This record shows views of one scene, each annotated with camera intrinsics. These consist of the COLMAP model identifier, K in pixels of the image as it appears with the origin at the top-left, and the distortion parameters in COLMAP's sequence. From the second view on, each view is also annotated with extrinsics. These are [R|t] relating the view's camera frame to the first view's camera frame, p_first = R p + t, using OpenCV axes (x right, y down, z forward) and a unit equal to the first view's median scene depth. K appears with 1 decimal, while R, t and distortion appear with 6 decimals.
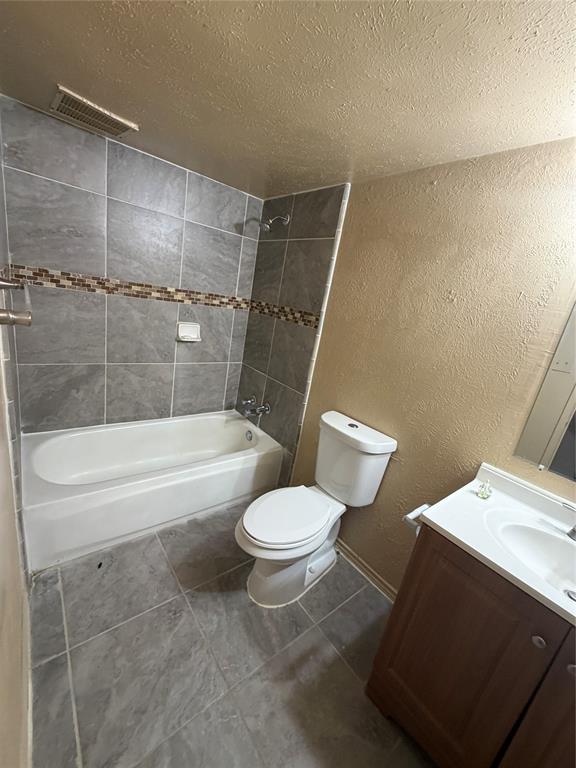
lens RADIAL K [[307.4, 0, 288.8], [0, 307.4, 381.5], [0, 0, 1]] dist [0.001989, -0.000601]
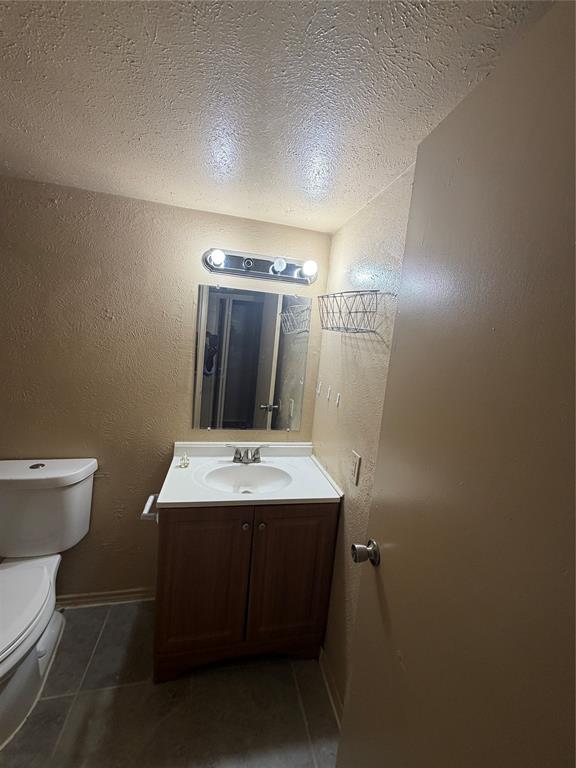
lens RADIAL K [[307.4, 0, 285.3], [0, 307.4, 380.3], [0, 0, 1]] dist [0.001989, -0.000601]
pose [[0.445878, -0.239966, 0.862328, -0.192934], [0.224467, 0.962585, 0.151801, -0.072392], [-0.866491, 0.125880, 0.483060, -0.053532]]
